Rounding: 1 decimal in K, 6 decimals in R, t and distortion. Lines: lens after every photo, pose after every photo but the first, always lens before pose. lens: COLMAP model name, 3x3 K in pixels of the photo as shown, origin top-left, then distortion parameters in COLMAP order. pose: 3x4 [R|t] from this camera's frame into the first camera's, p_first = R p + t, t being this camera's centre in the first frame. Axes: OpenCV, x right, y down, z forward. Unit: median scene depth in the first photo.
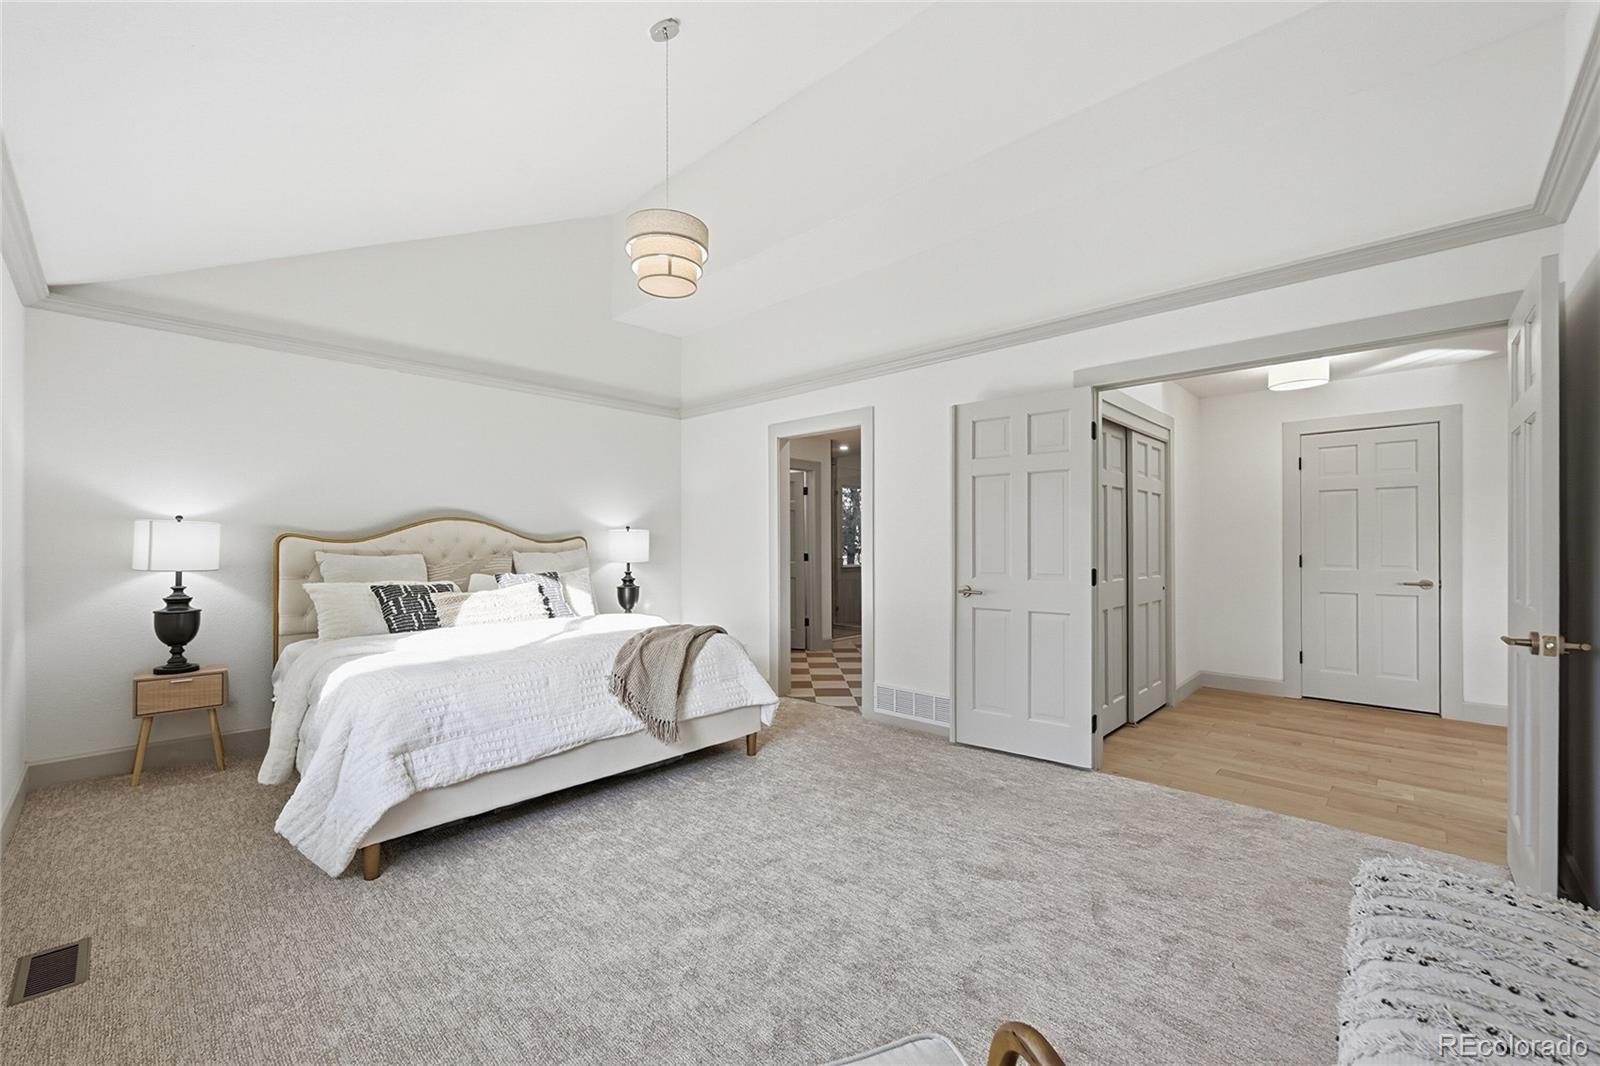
lens RADIAL K [[634.3, 0, 803.4], [0, 634.3, 537.6], [0, 0, 1]] dist [0.003387, 0.000823]
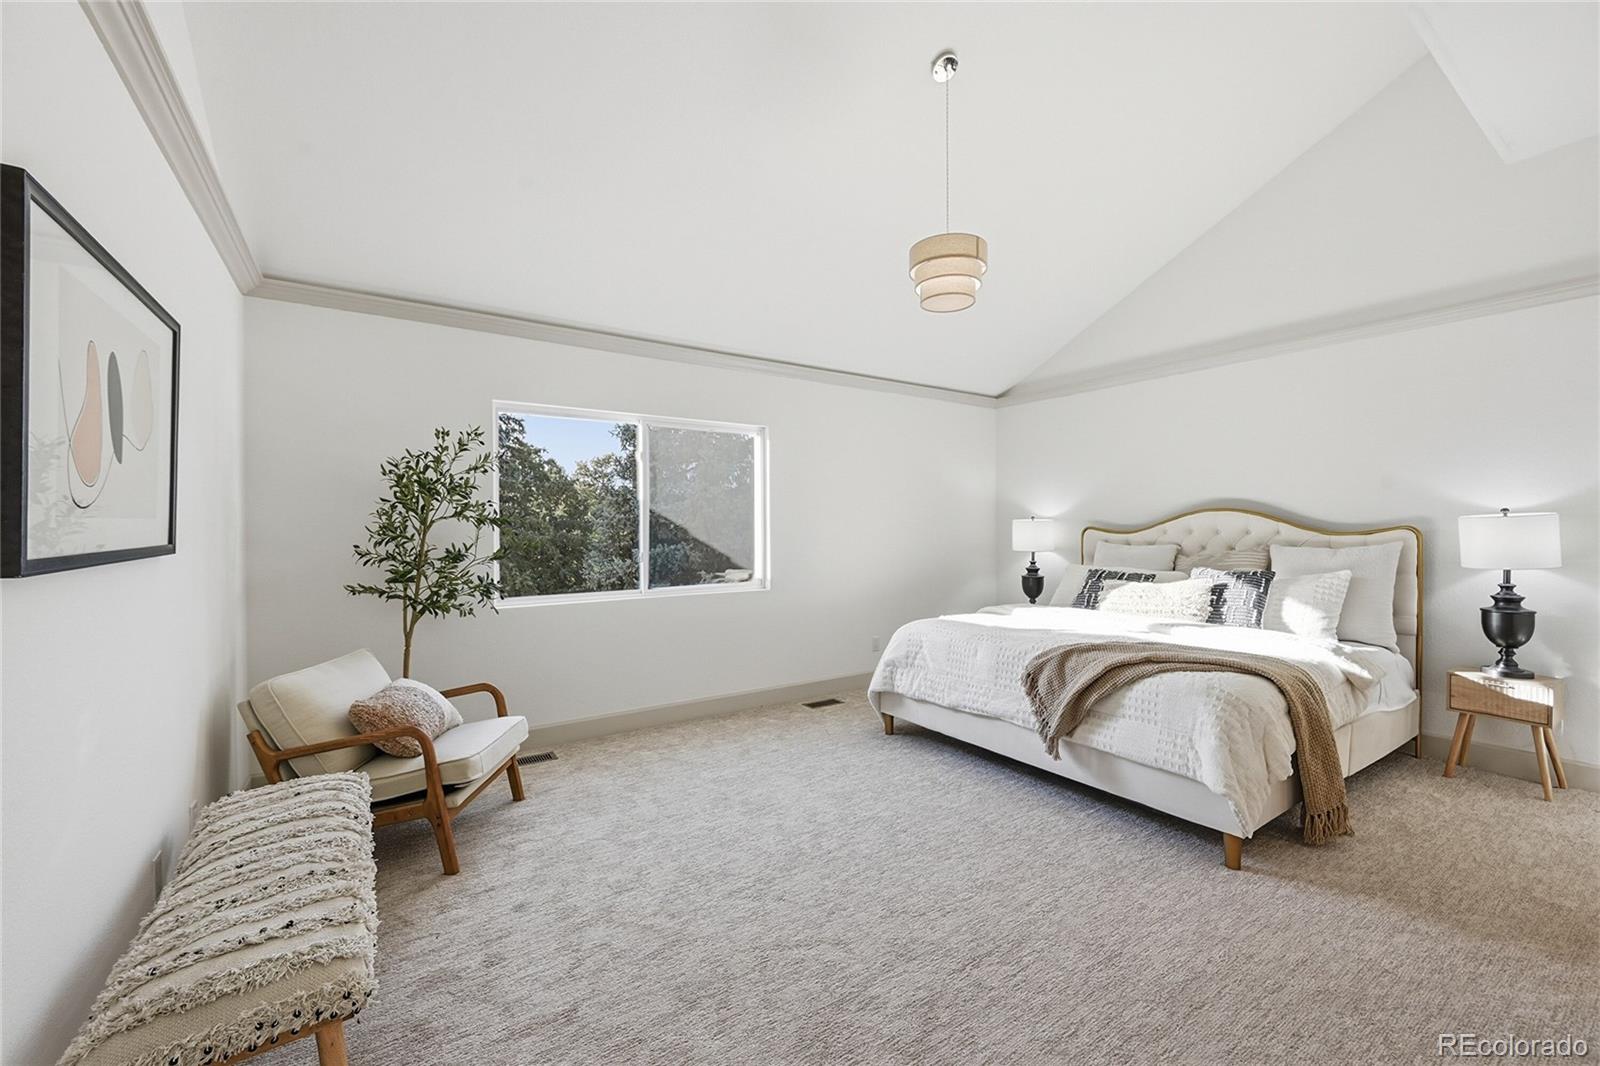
lens RADIAL K [[634.3, 0, 803.4], [0, 634.3, 529.7], [0, 0, 1]] dist [0.003387, 0.000823]
pose [[-0.193191, -0.007282, -0.981134, 0.619868], [0.001389, 0.999969, -0.007696, 0.010015], [0.981160, -0.002850, -0.193175, 0.705776]]
